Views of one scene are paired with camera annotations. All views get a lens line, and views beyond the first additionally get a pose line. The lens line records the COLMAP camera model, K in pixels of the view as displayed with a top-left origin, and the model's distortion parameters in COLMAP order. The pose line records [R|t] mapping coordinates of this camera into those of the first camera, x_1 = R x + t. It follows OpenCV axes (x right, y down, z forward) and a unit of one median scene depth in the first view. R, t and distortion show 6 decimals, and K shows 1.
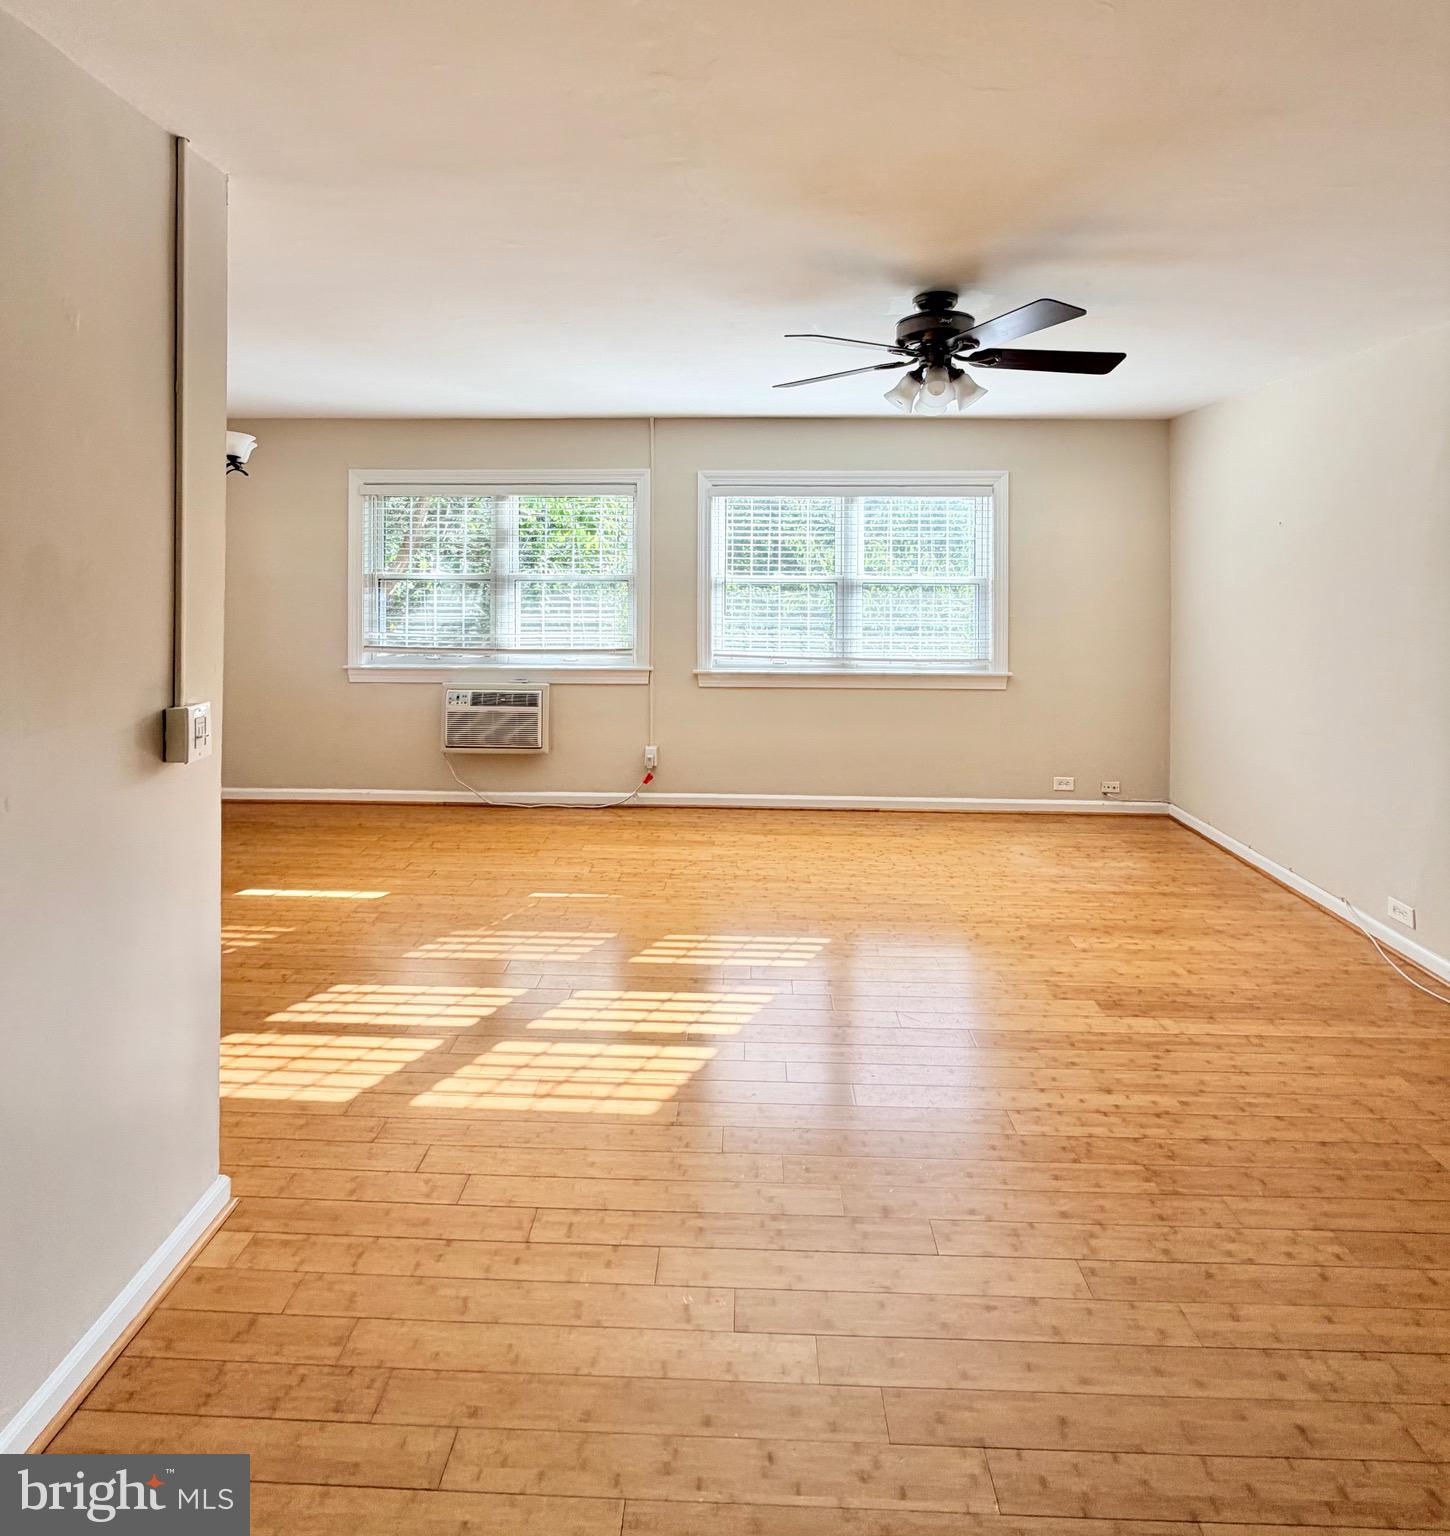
lens RADIAL K [[769.0, 0, 724.1], [0, 769.0, 560.7], [0, 0, 1]] dist [-0.001012, 0.000718]
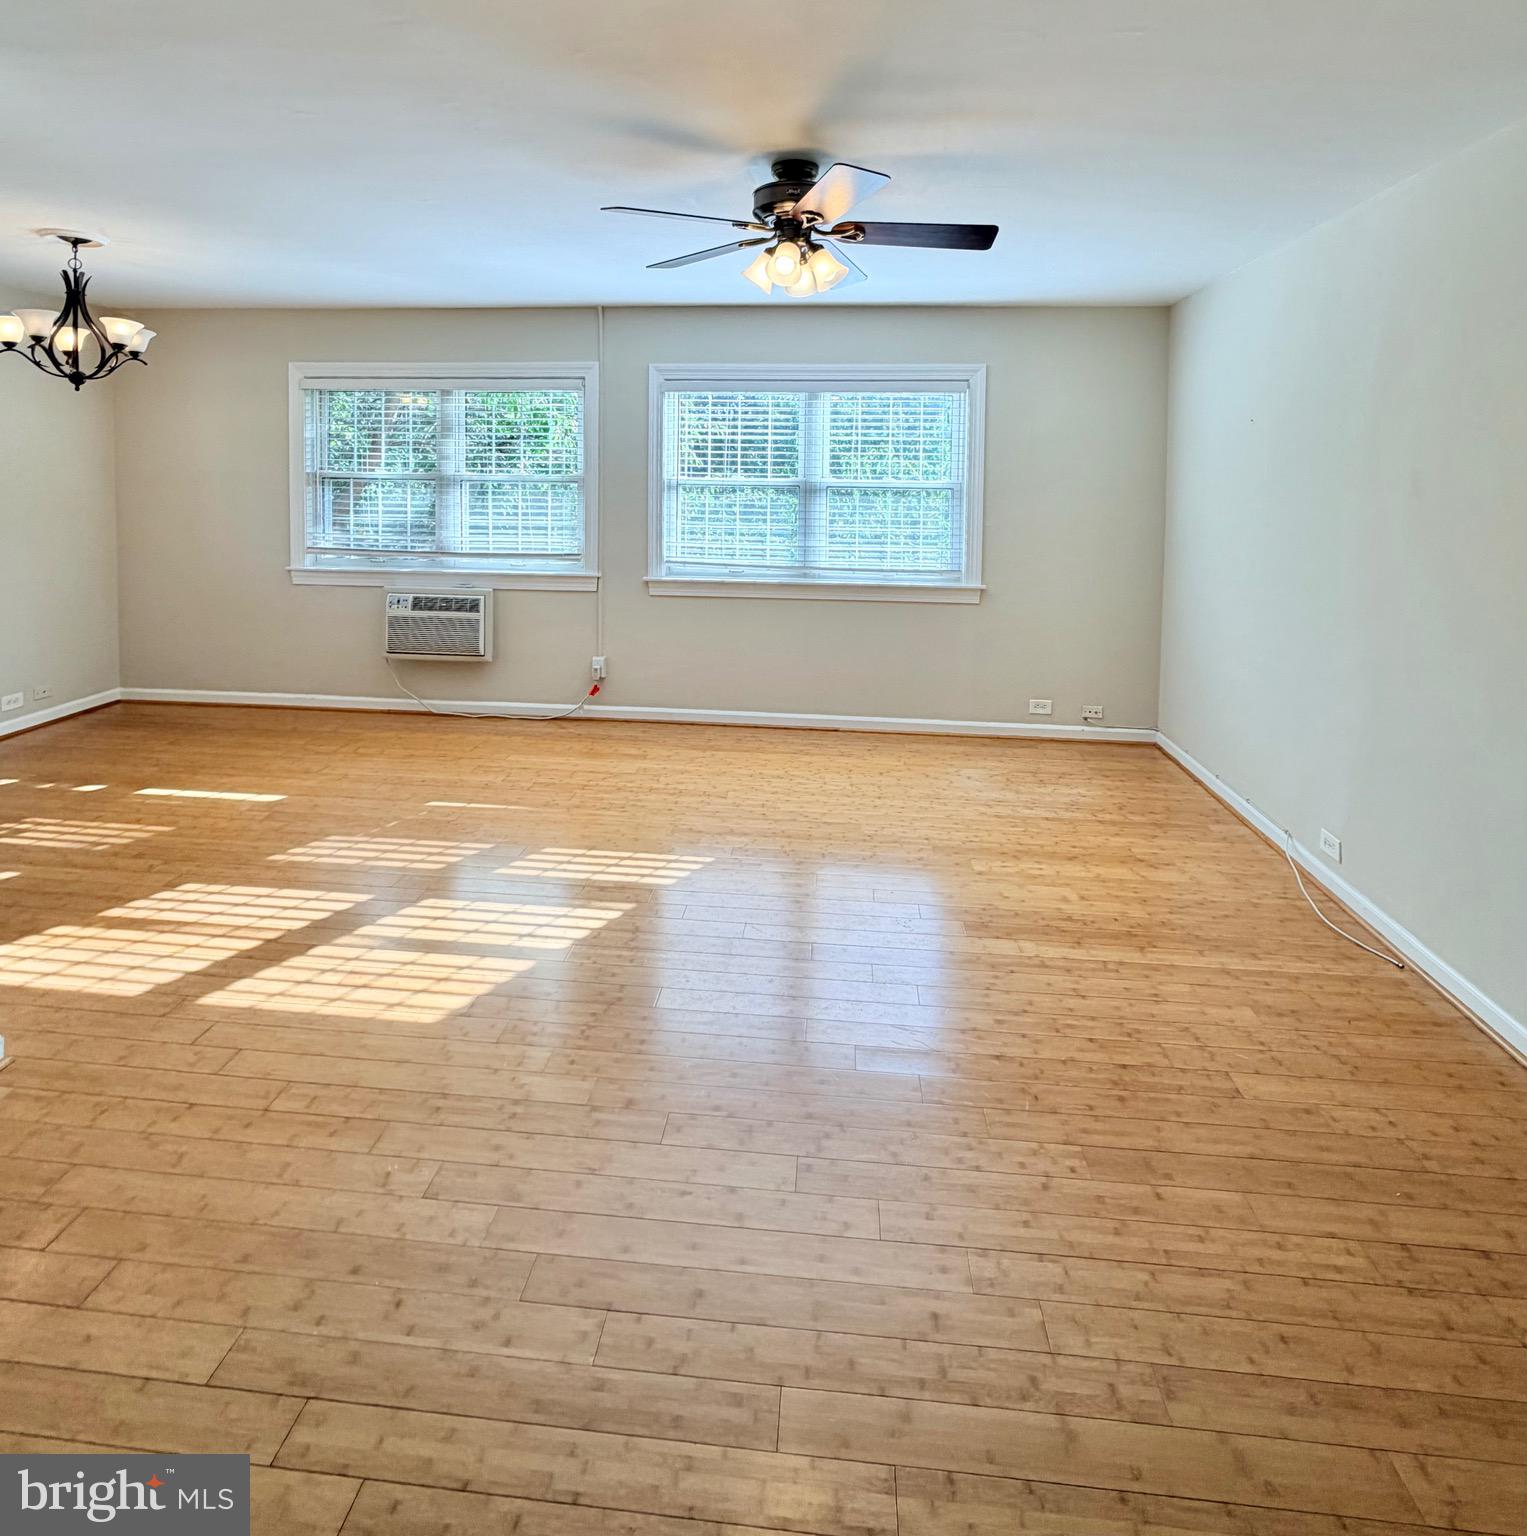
lens RADIAL K [[842.4, 0, 764.7], [0, 842.4, 509.4], [0, 0, 1]] dist [0.001347, -0.000753]
pose [[0.998112, 0.011424, -0.060349, 0.176463], [-0.008861, 0.999055, 0.042560, 0.014890], [0.060779, -0.041945, 0.997270, -0.014894]]
